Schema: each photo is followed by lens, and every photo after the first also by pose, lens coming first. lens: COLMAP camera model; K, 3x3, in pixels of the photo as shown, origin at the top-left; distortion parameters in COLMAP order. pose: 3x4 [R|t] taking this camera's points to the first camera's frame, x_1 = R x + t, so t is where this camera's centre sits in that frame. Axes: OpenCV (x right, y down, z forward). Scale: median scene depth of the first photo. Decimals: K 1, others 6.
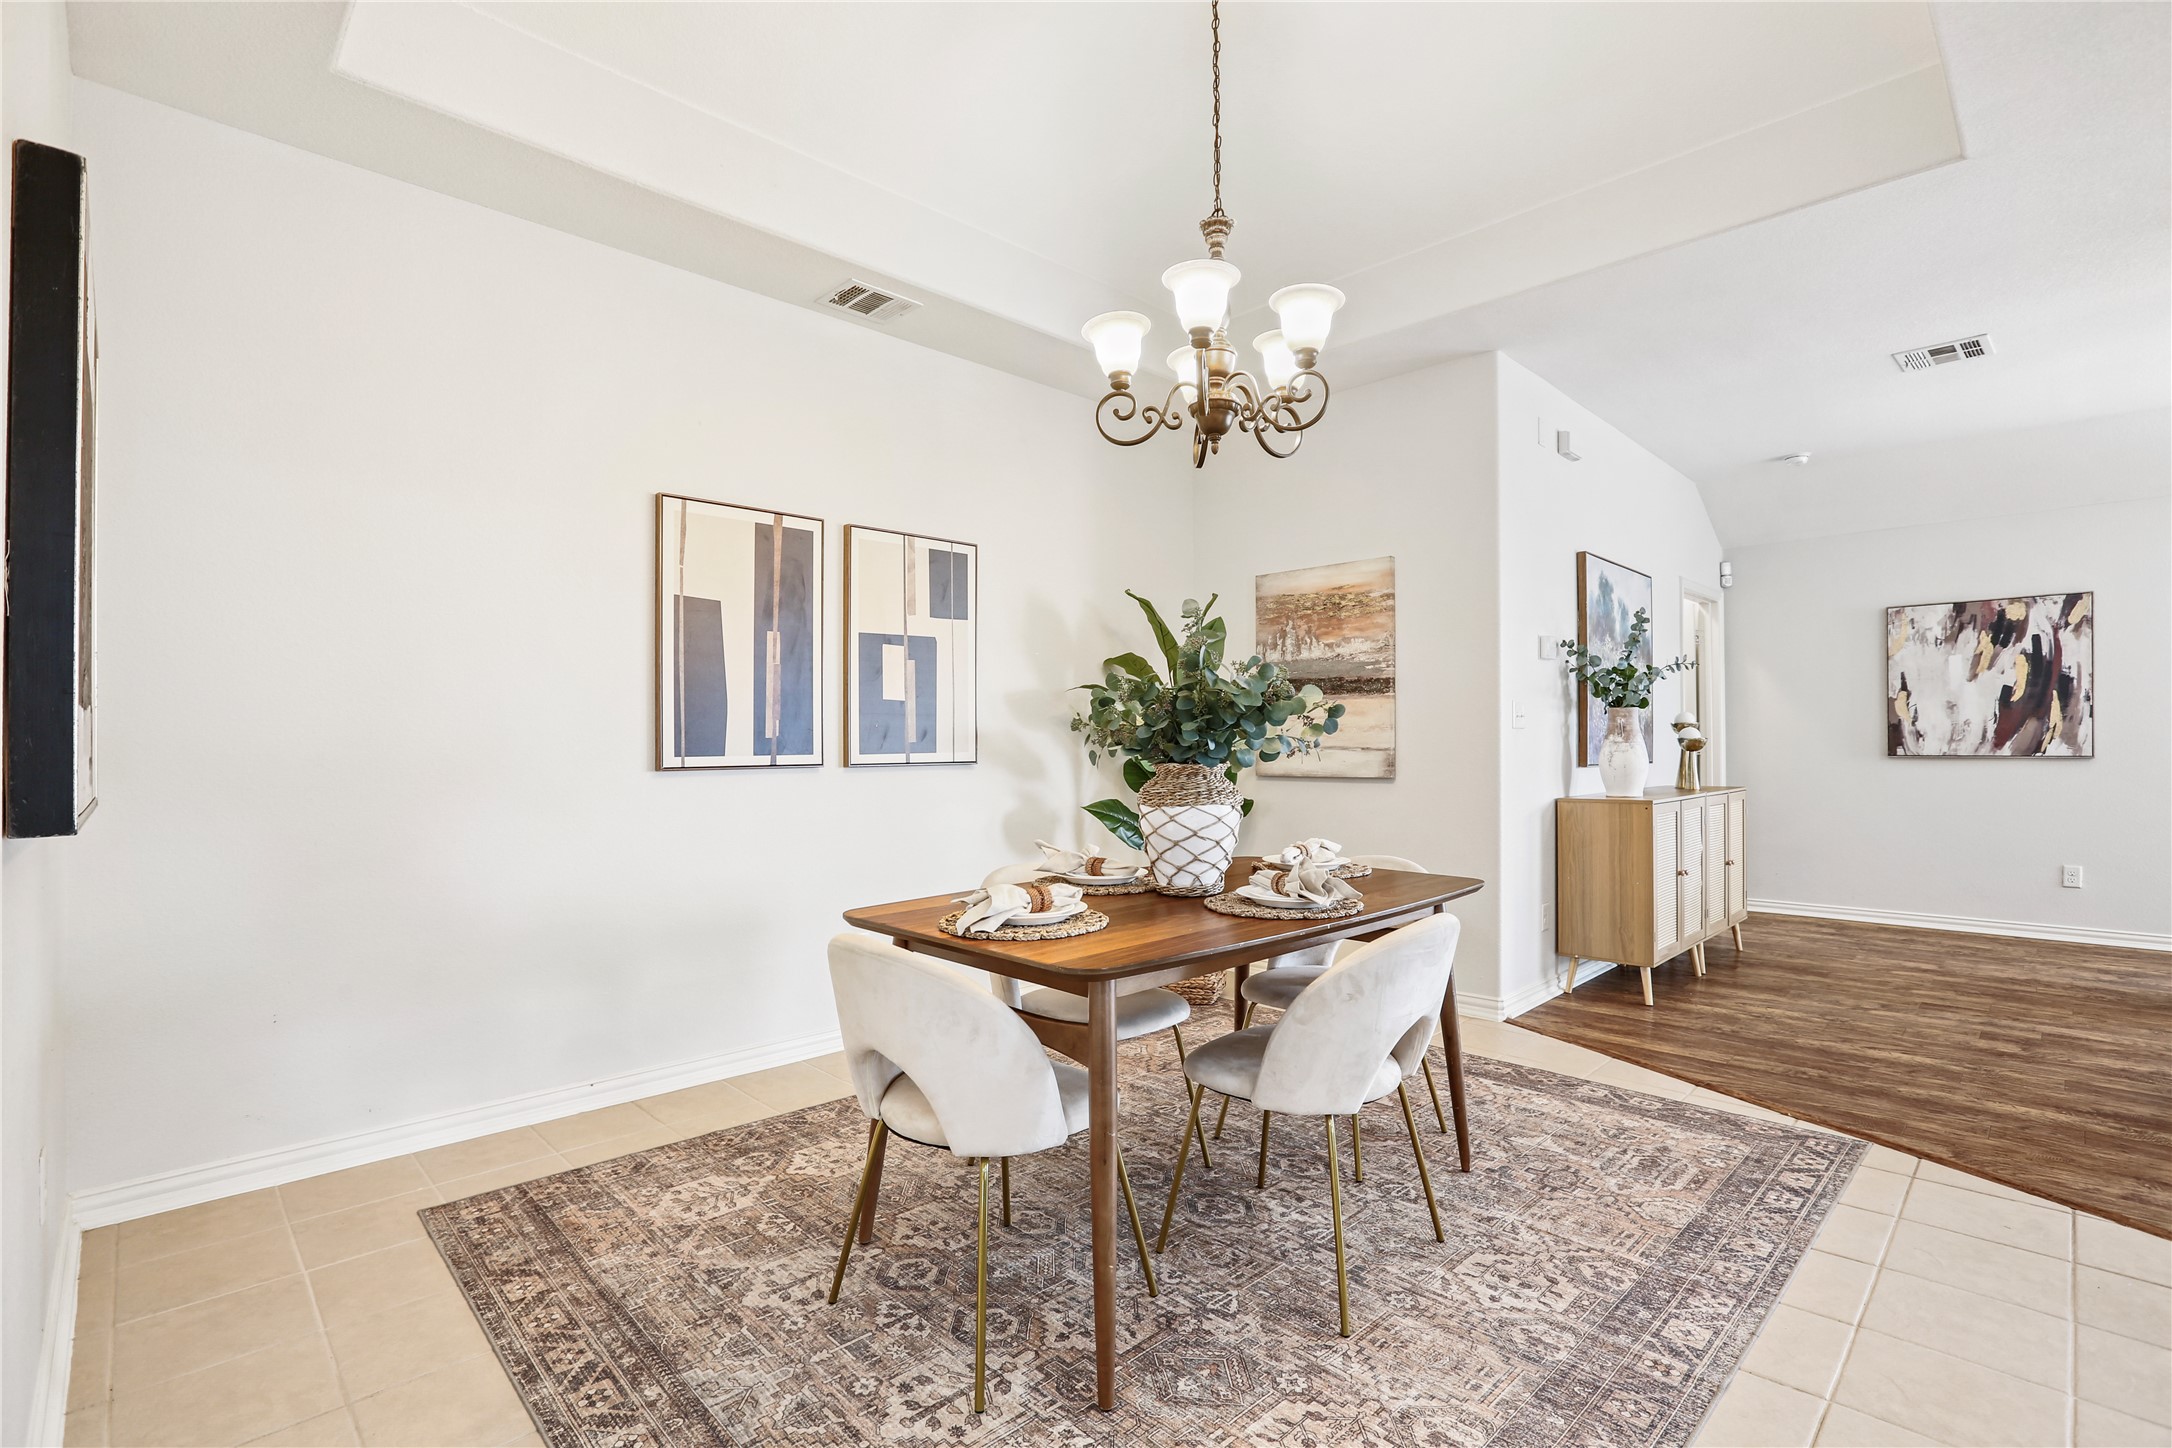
lens RADIAL K [[991.4, 0, 1109.4], [0, 991.4, 732.9], [0, 0, 1]] dist [0.005100, -0.001724]
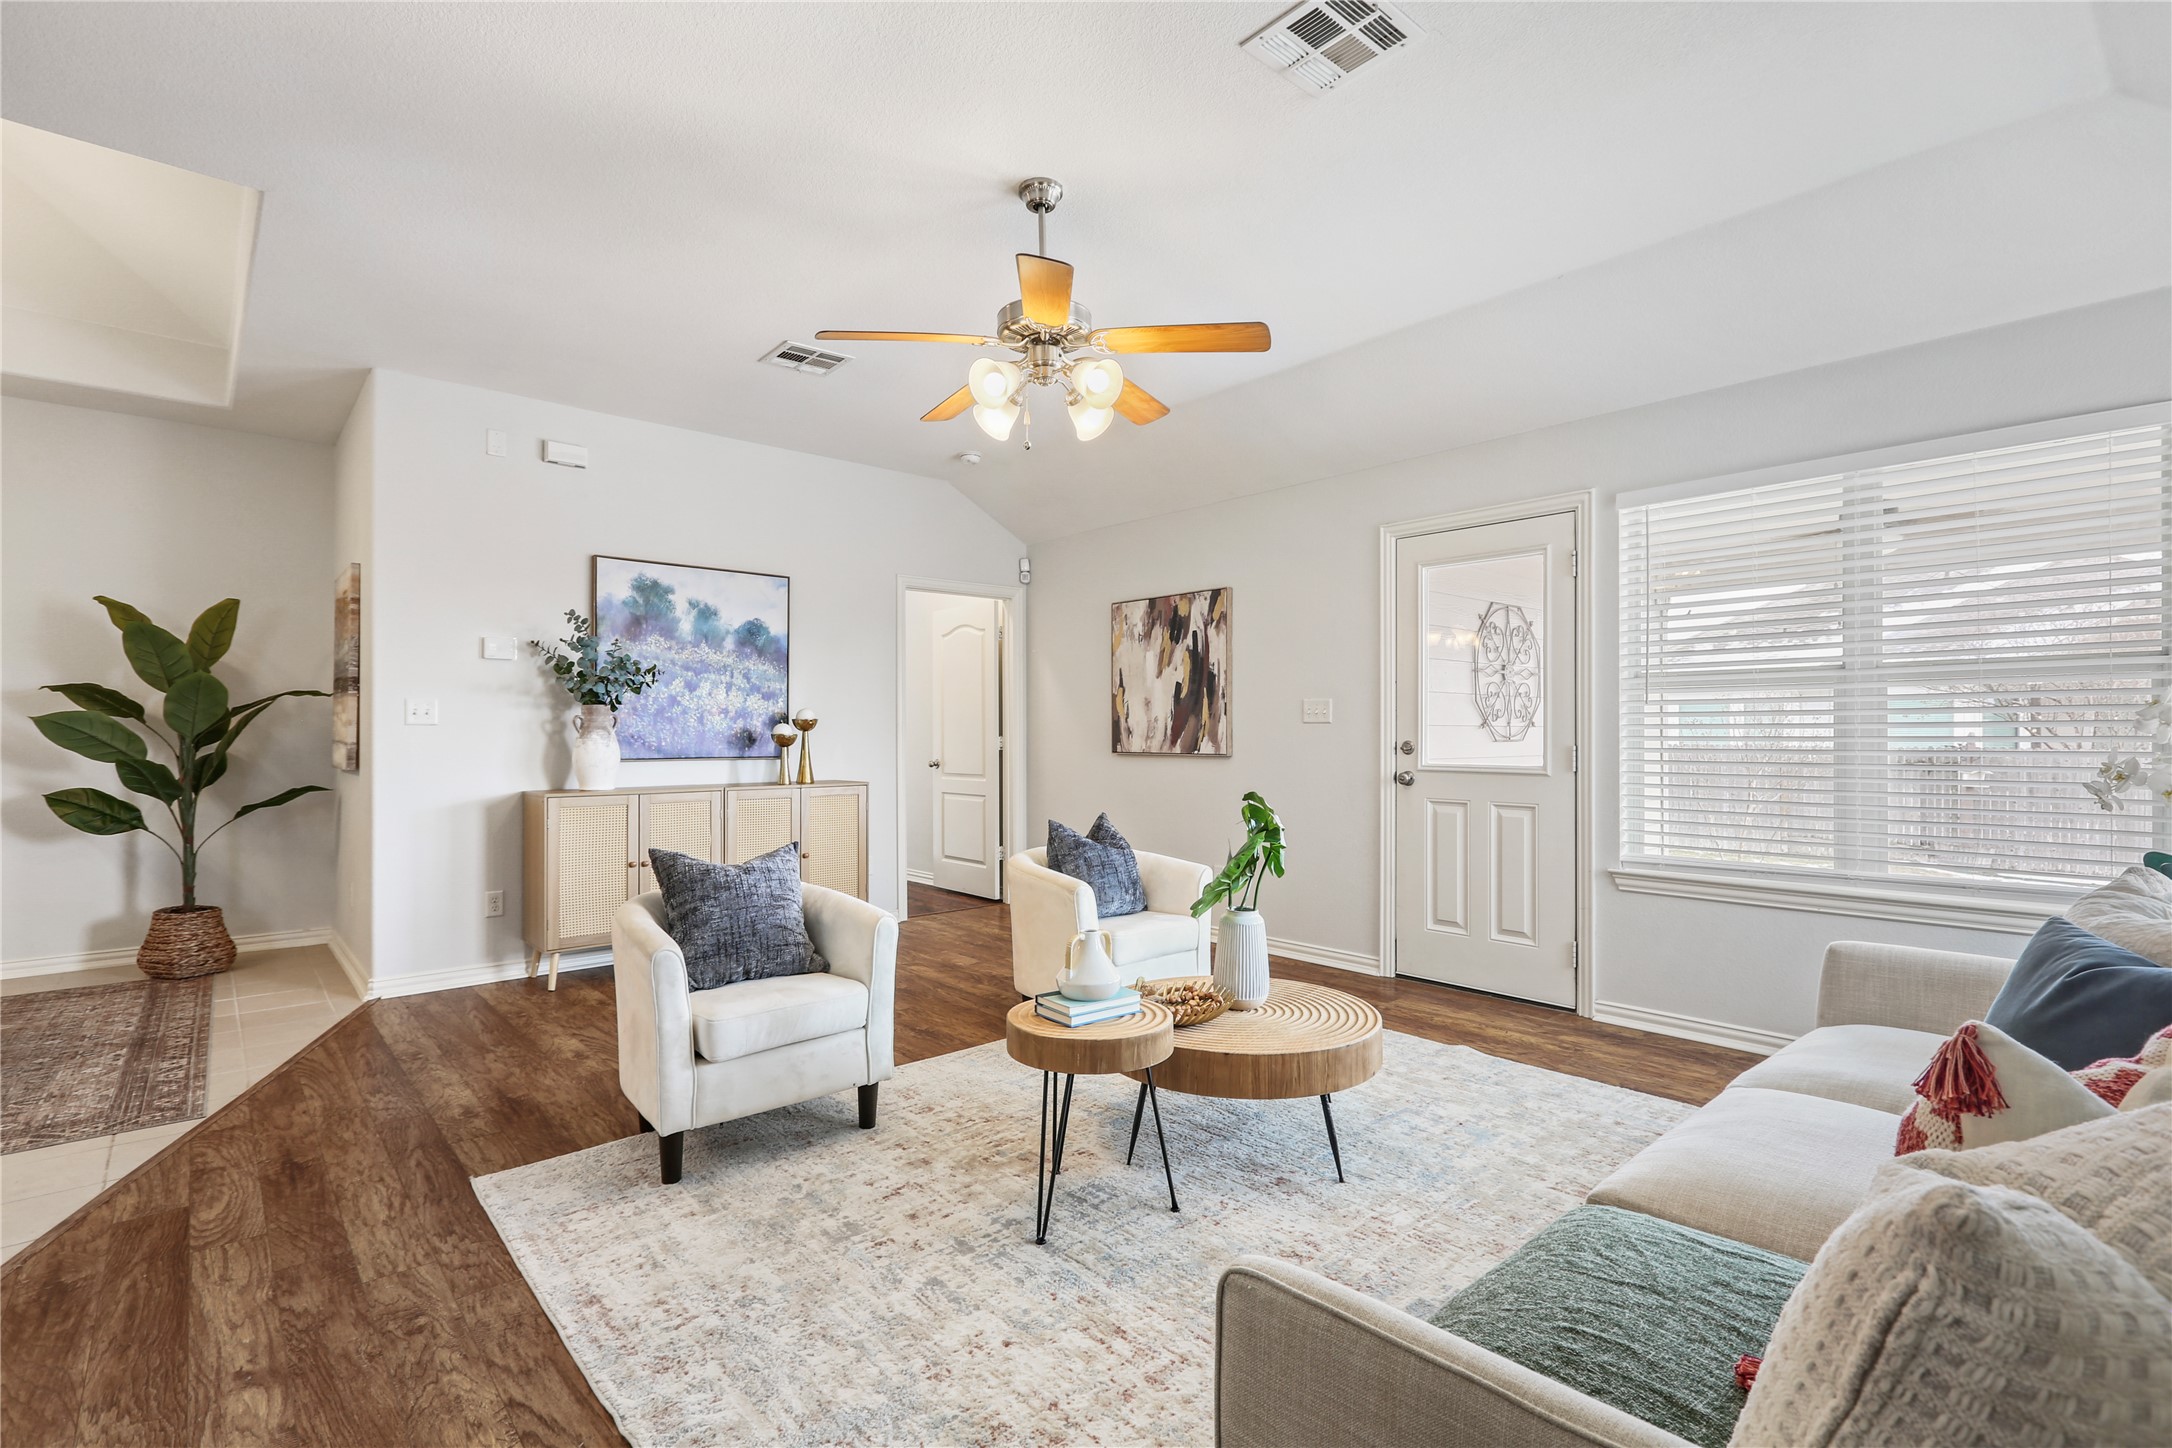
lens RADIAL K [[991.4, 0, 1077.3], [0, 991.4, 730.3], [0, 0, 1]] dist [0.005100, -0.001724]
pose [[0.996982, 0.003142, -0.077572, 0.914807], [-0.002821, 0.999987, 0.004241, -0.003979], [0.077584, -0.004009, 0.996978, 0.006575]]
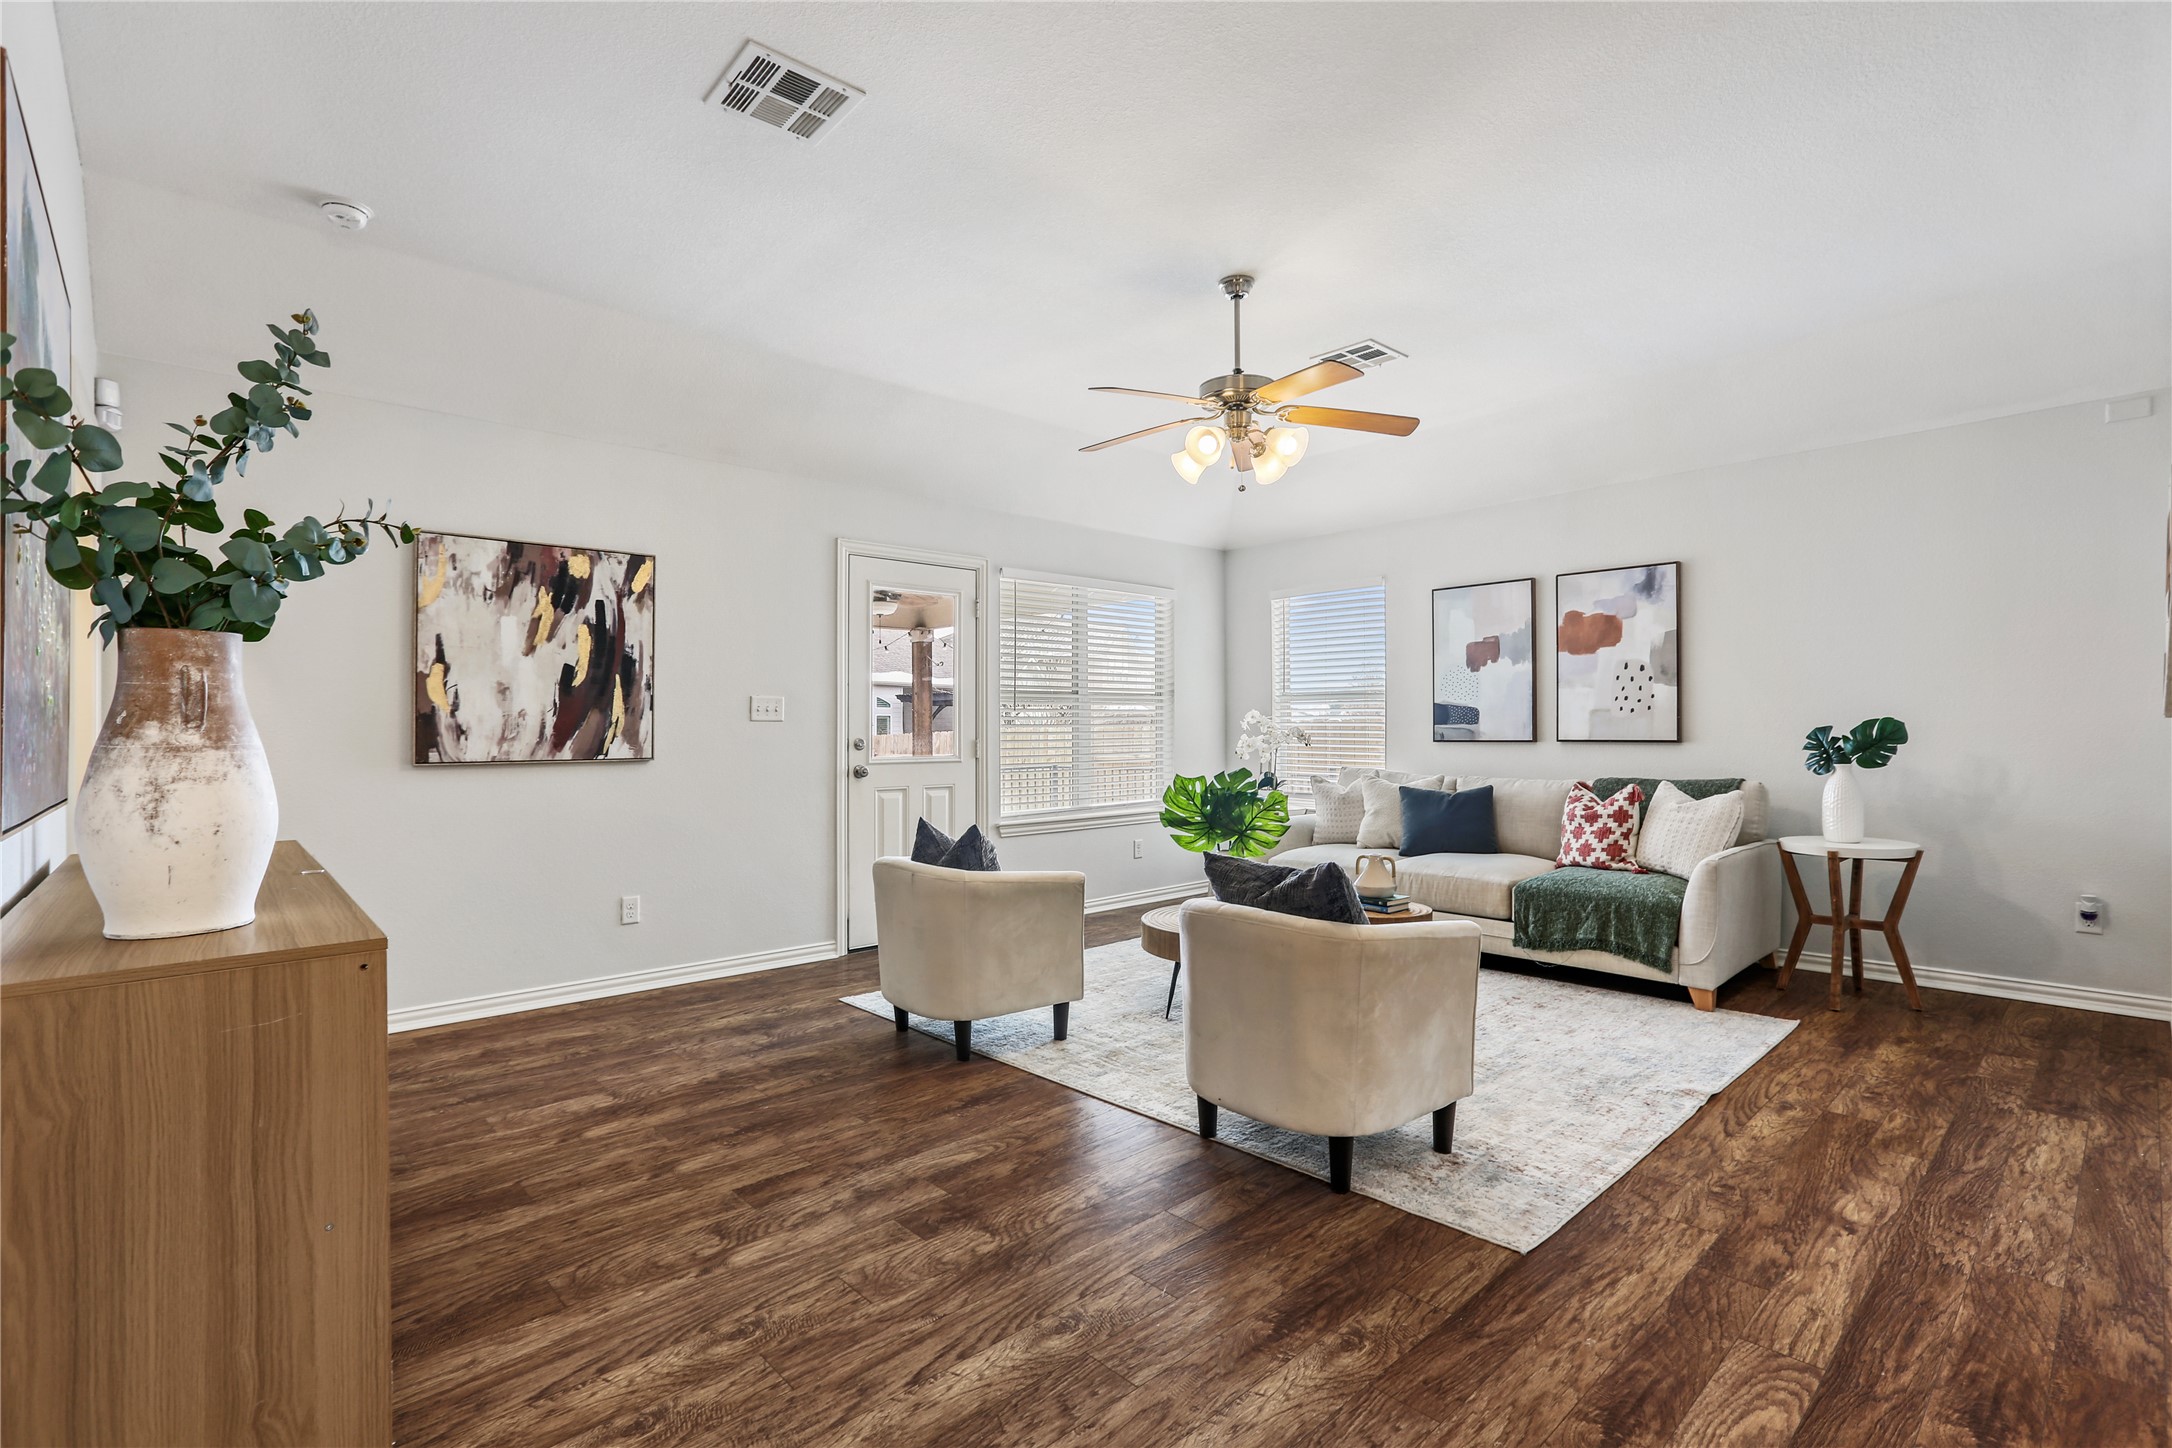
lens RADIAL K [[991.4, 0, 1096.1], [0, 991.4, 716.5], [0, 0, 1]] dist [0.005100, -0.001724]
pose [[0.049496, 0.019696, 0.998580, 0.193769], [-0.000735, 0.999806, -0.019684, 0.005292], [-0.998774, 0.000240, 0.049501, 0.595166]]
